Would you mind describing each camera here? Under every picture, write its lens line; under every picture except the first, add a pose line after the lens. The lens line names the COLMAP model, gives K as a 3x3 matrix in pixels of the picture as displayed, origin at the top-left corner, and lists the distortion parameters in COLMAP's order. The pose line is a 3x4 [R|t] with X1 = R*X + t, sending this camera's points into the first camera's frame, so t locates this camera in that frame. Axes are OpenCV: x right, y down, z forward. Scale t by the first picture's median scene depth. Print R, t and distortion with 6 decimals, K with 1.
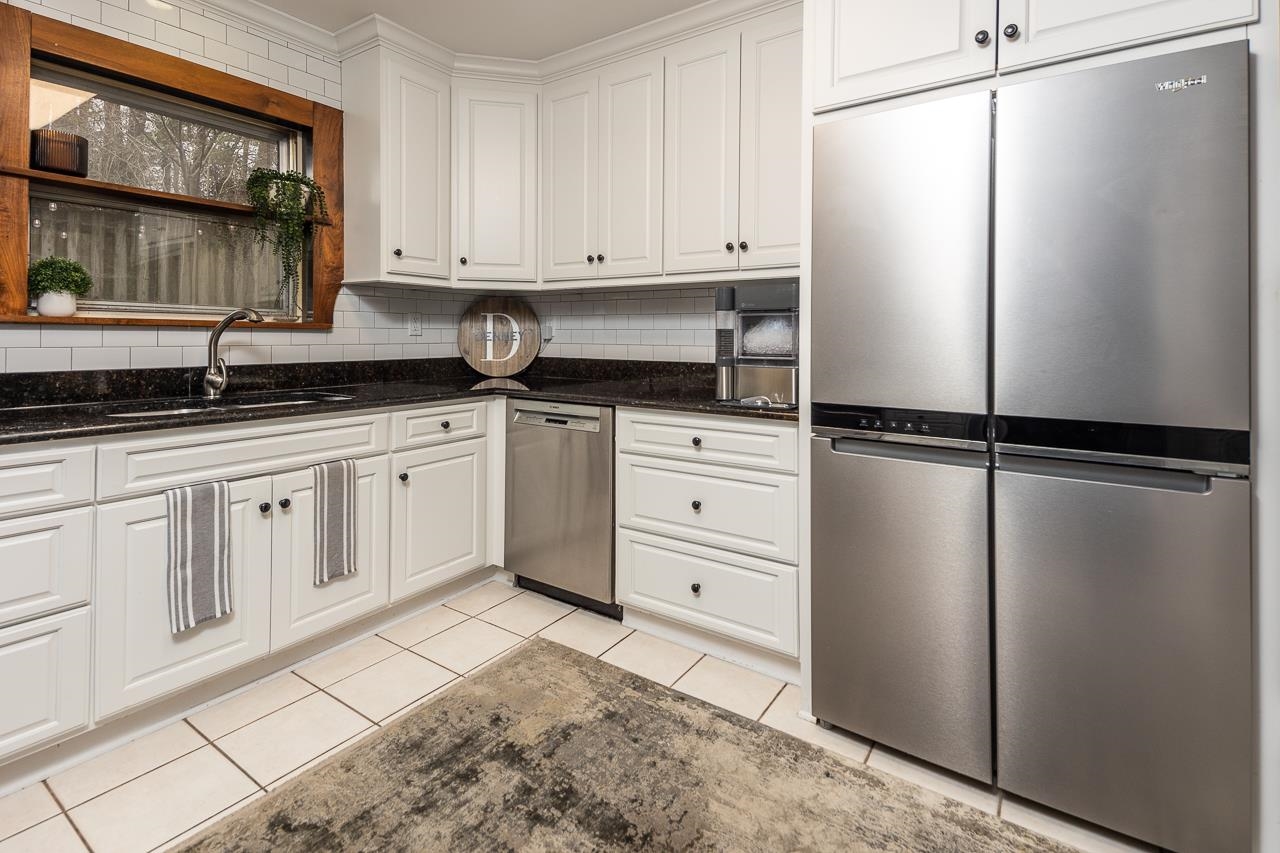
lens RADIAL K [[605.4, 0, 637.3], [0, 605.4, 333.8], [0, 0, 1]] dist [0.023548, -0.000919]
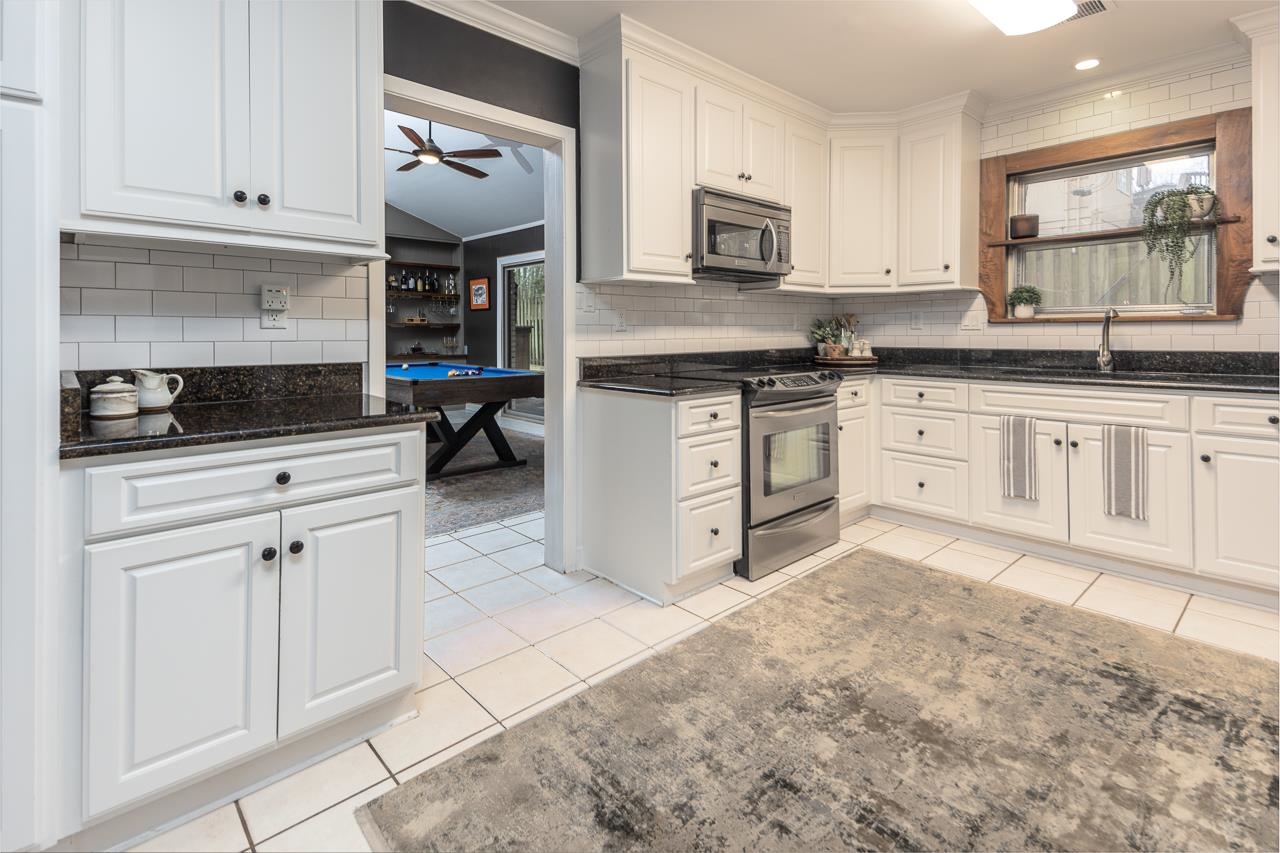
lens RADIAL K [[605.4, 0, 637.3], [0, 605.4, 333.8], [0, 0, 1]] dist [0.023548, -0.000919]
pose [[-0.226900, -0.002274, -0.973915, 0.925565], [0.012876, 0.999903, -0.005335, 0.009378], [0.973833, -0.013751, -0.226849, 0.281575]]
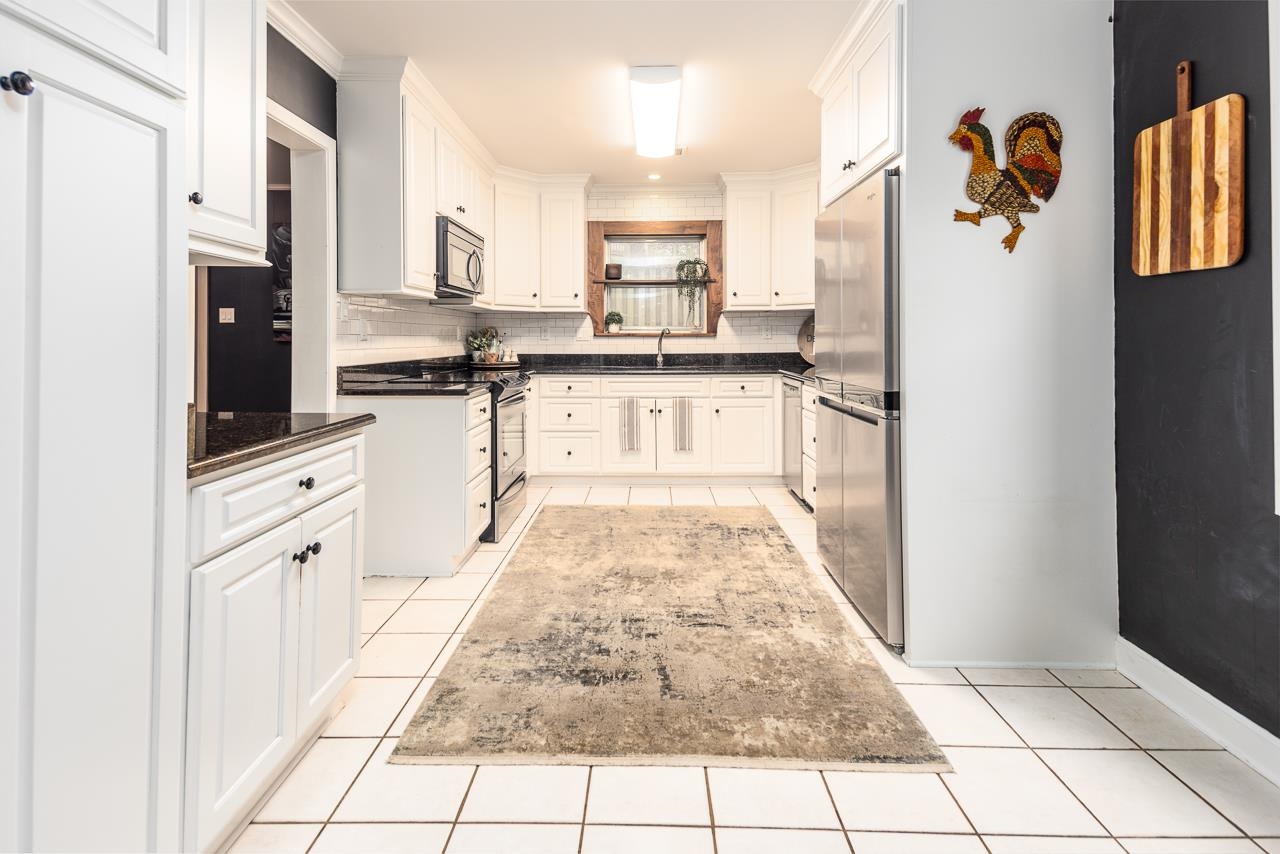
lens RADIAL K [[605.4, 0, 637.3], [0, 605.4, 334.3], [0, 0, 1]] dist [0.023548, -0.000919]
pose [[0.551715, -0.013154, -0.833929, 1.147266], [0.011794, 0.999899, -0.007970, -0.001243], [0.833949, -0.005438, 0.551814, -0.310965]]
